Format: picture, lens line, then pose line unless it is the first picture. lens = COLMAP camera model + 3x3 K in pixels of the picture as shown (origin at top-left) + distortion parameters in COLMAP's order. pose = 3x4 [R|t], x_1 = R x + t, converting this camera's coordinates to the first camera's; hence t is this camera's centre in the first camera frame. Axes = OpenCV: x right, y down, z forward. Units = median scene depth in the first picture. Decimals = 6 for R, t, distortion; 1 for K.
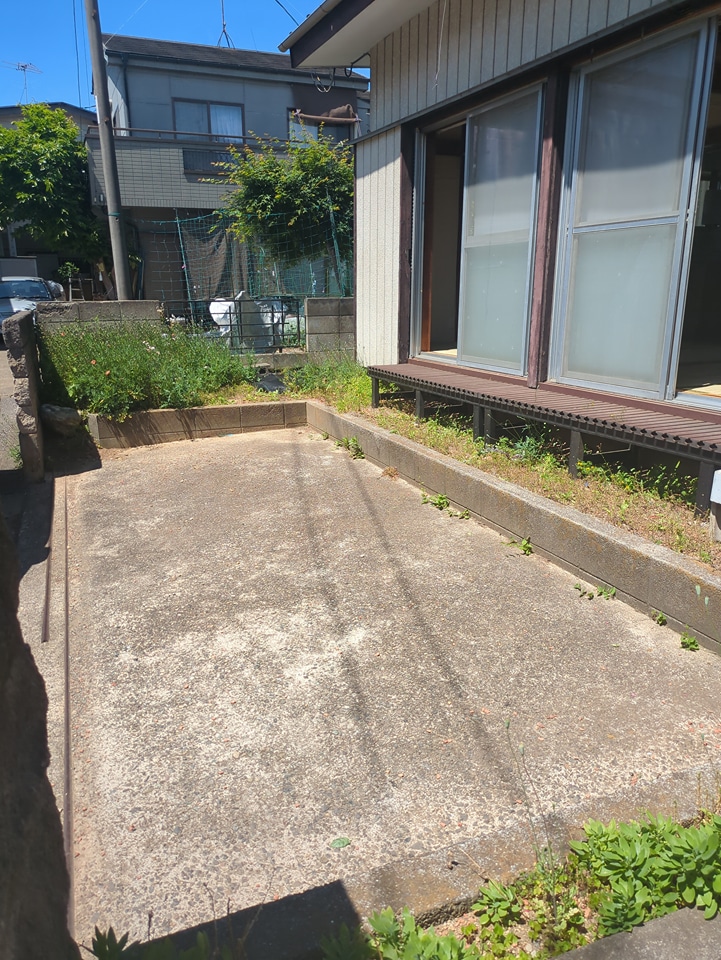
lens RADIAL K [[720.8, 0, 347.3], [0, 720.8, 479.9], [0, 0, 1]] dist [0.020190, -0.003585]
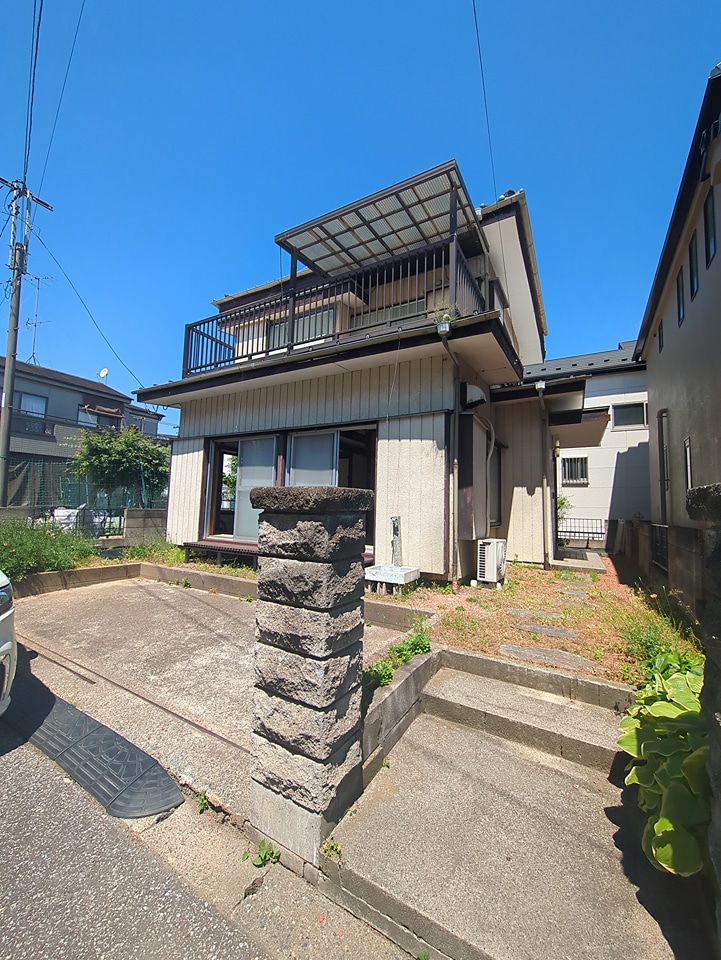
lens RADIAL K [[384.6, 0, 360.5], [0, 384.6, 480.0], [0, 0, 1]] dist [-0.000129, 0.000892]
pose [[0.793227, 0.074441, 0.604359, -0.340288], [0.125058, 0.951427, -0.281331, 0.056937], [-0.595946, 0.298739, 0.745388, -0.217556]]
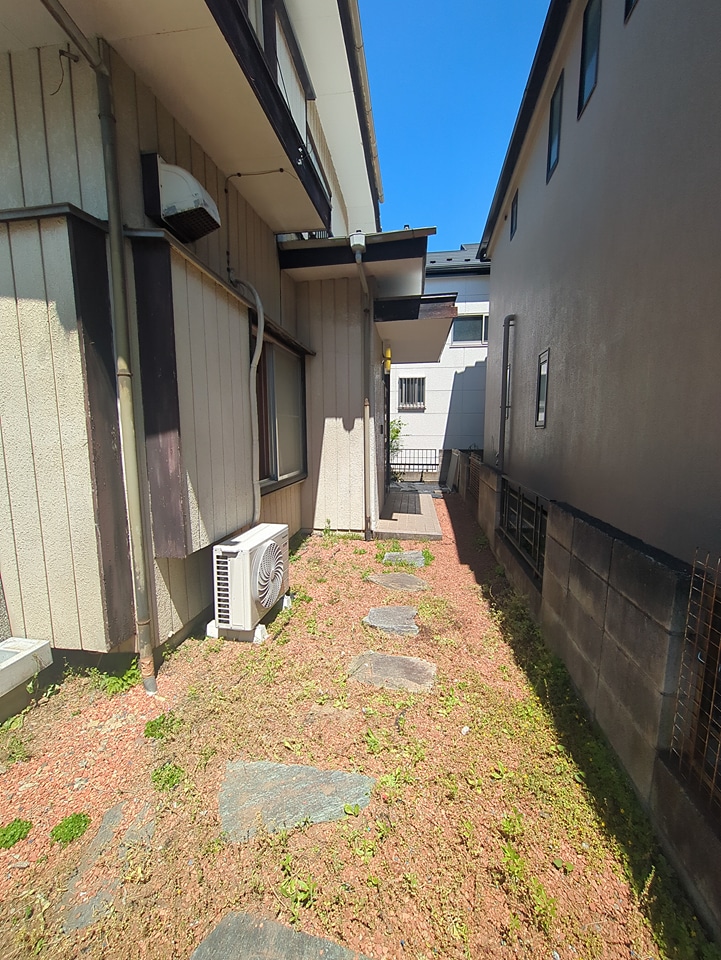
lens RADIAL K [[371.3, 0, 365.0], [0, 371.3, 479.3], [0, 0, 1]] dist [-0.000713, 0.000052]
pose [[0.513468, -0.102125, 0.852010, 0.315618], [0.216948, 0.976086, -0.013747, -0.086732], [-0.830232, 0.191900, 0.523345, 0.019431]]
